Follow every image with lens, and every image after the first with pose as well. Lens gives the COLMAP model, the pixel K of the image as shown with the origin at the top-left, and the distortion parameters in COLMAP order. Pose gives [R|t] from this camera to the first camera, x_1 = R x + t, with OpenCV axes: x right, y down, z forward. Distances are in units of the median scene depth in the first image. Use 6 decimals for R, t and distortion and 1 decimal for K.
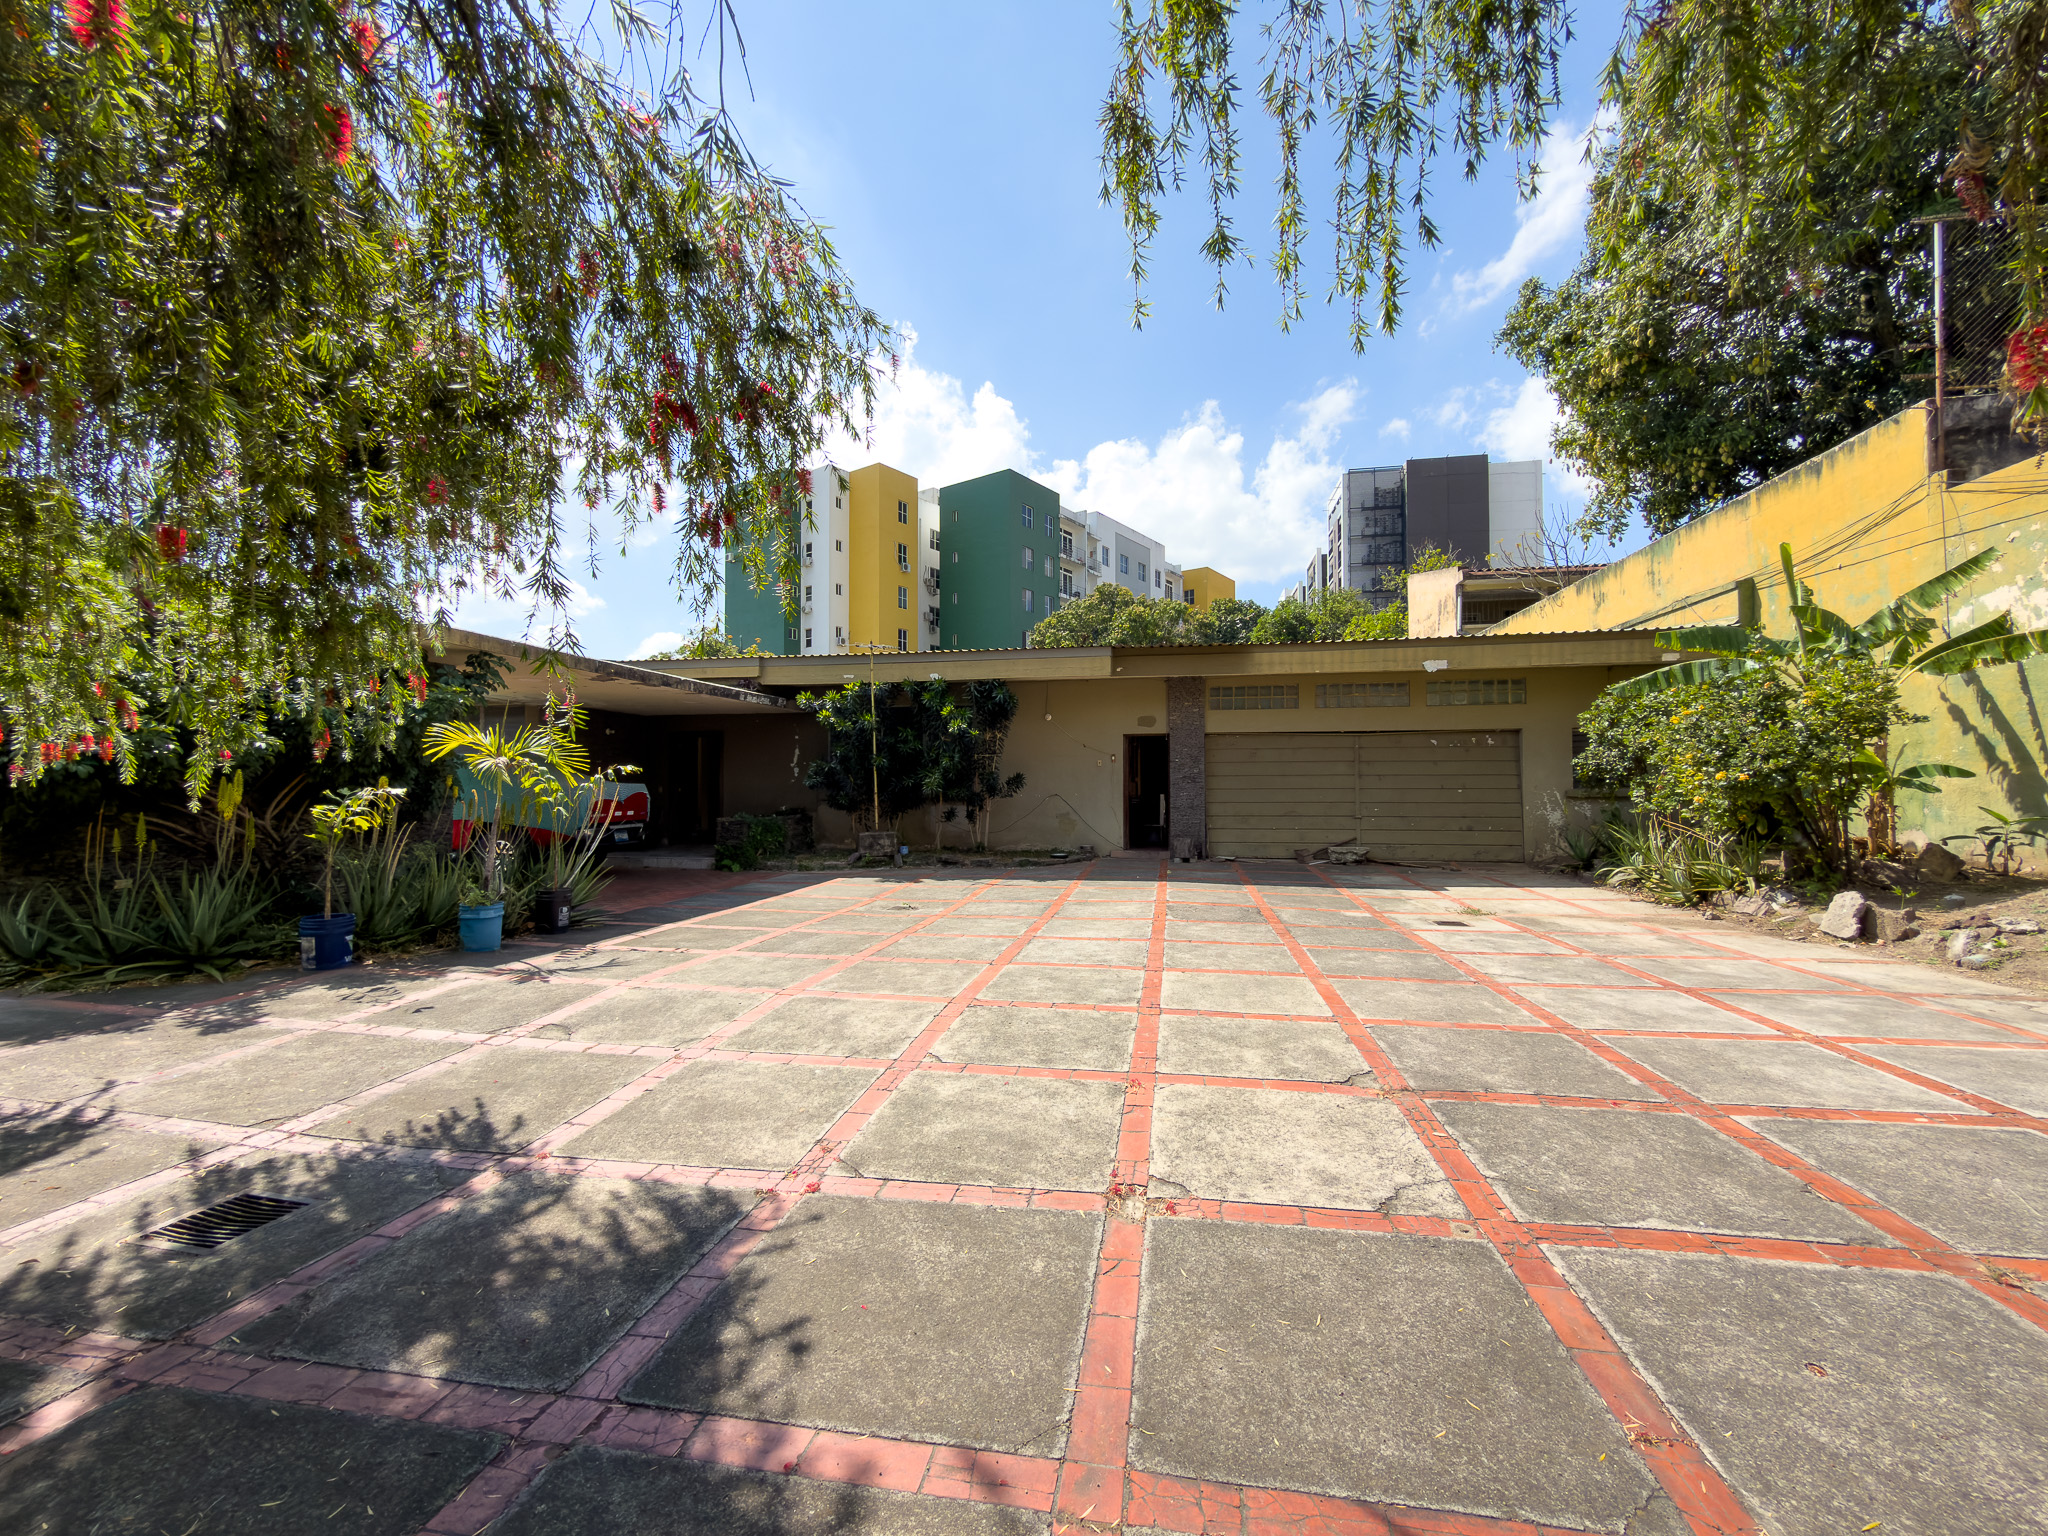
lens RADIAL K [[818.3, 0, 1027.1], [0, 818.3, 769.2], [0, 0, 1]] dist [-0.000038, 0.000138]
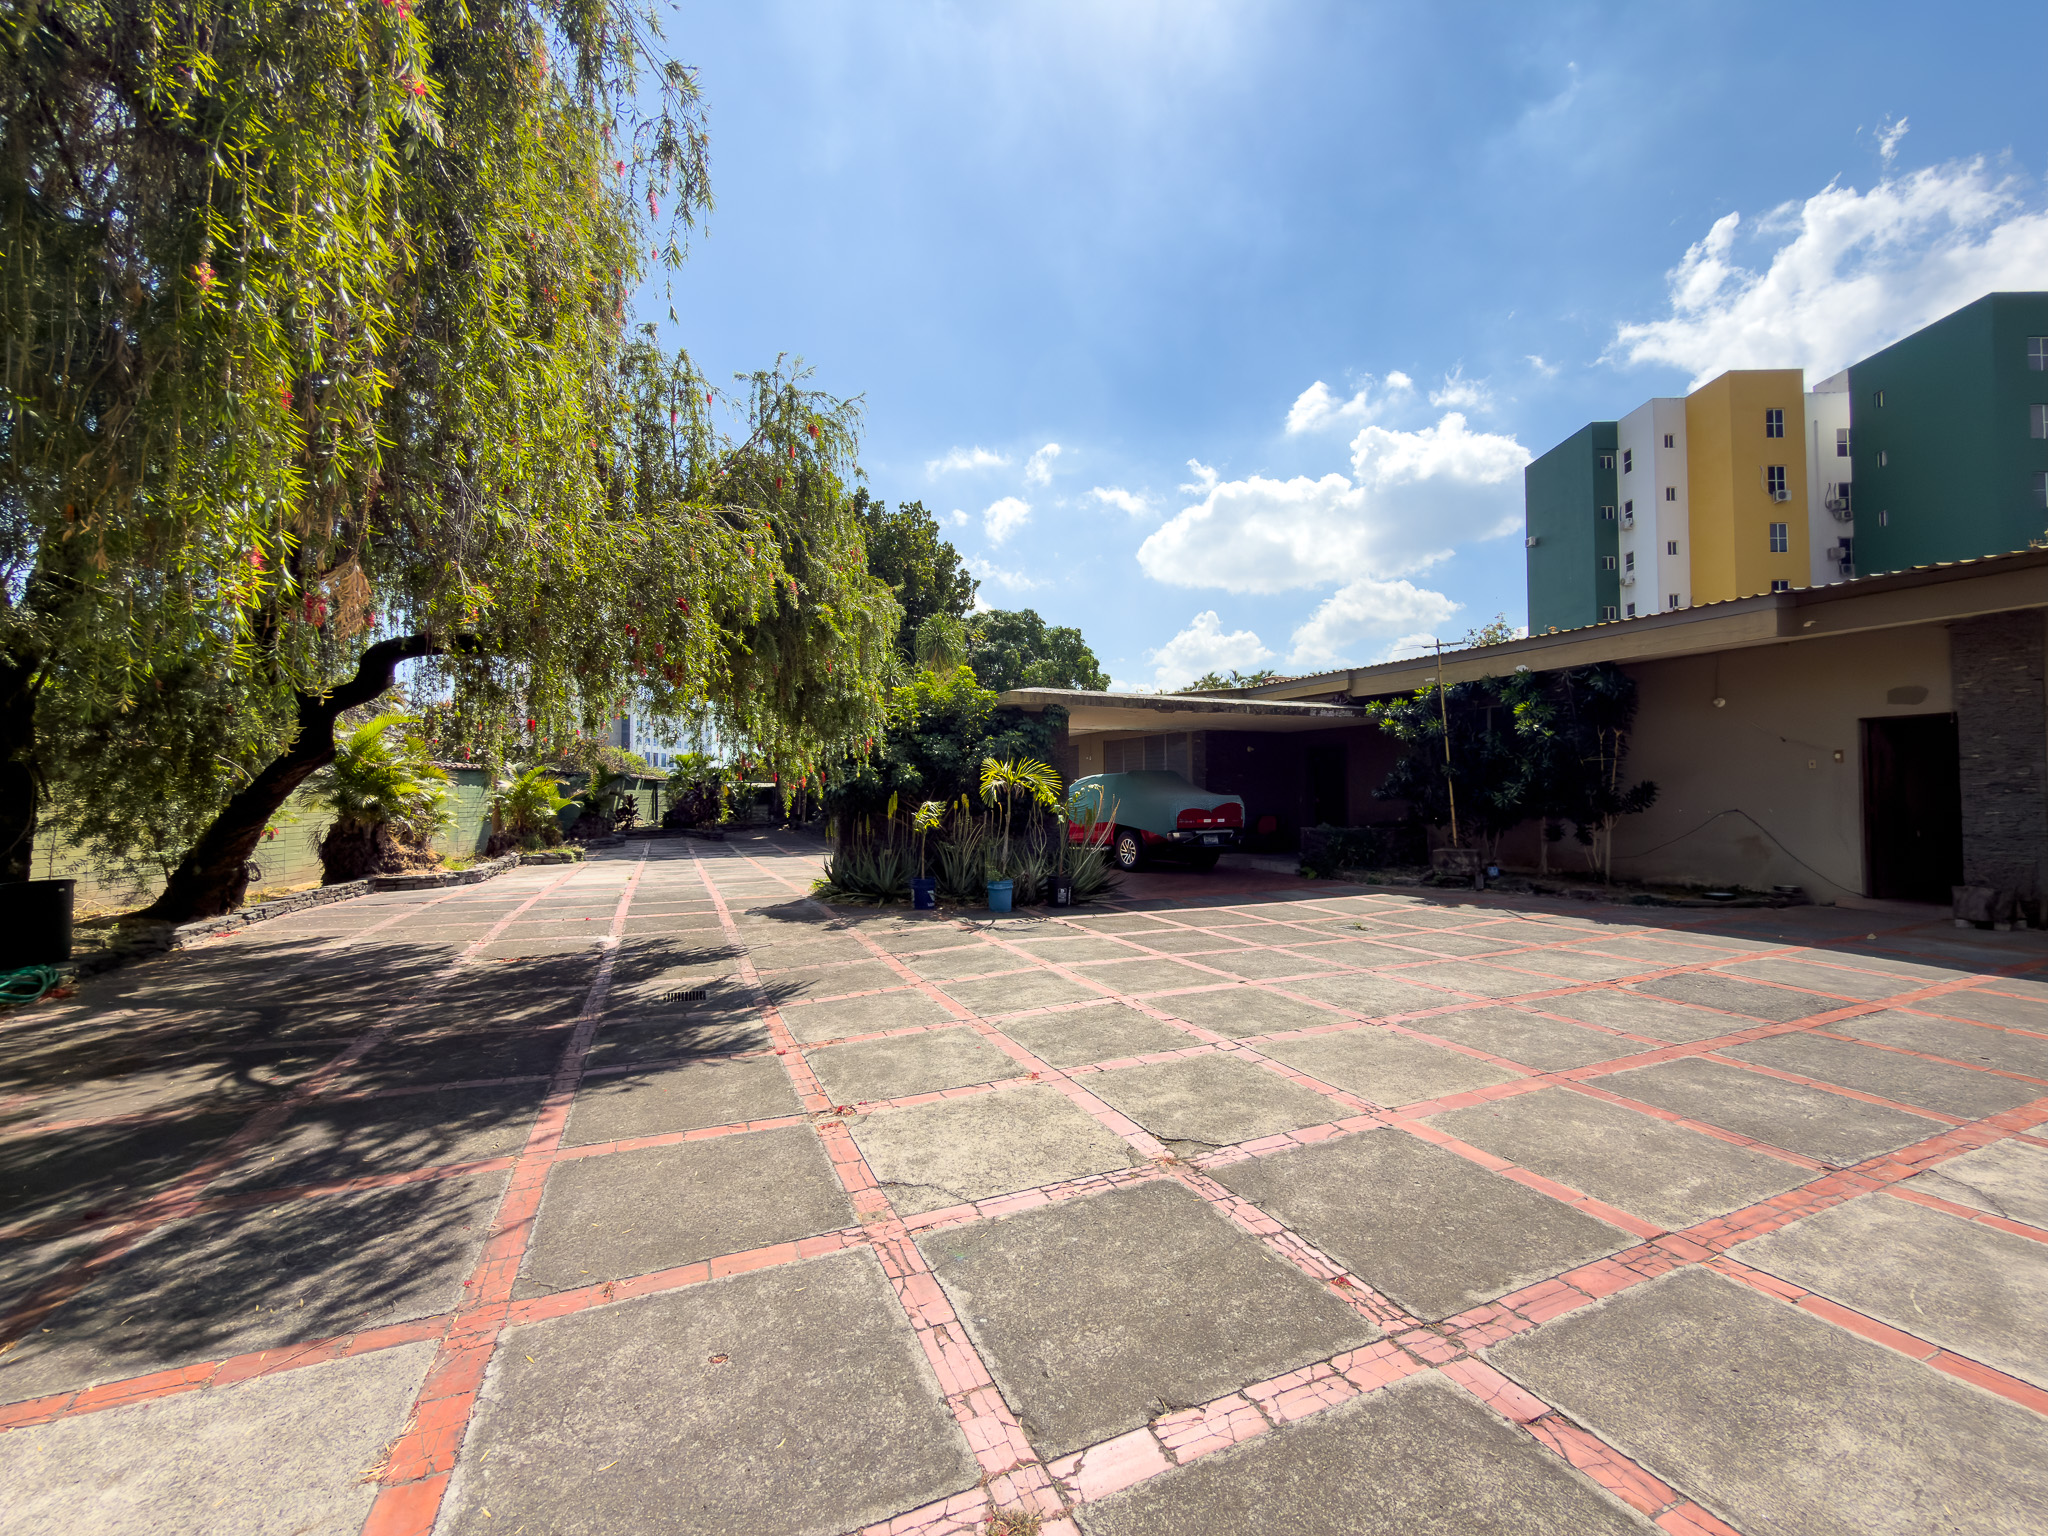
lens RADIAL K [[813.0, 0, 1025.6], [0, 813.0, 770.3], [0, 0, 1]] dist [0.000146, -0.000116]
pose [[0.572427, -0.024466, -0.819591, 0.935708], [0.019853, 0.999675, -0.015975, -0.016119], [0.819715, -0.007127, 0.572727, 0.315505]]
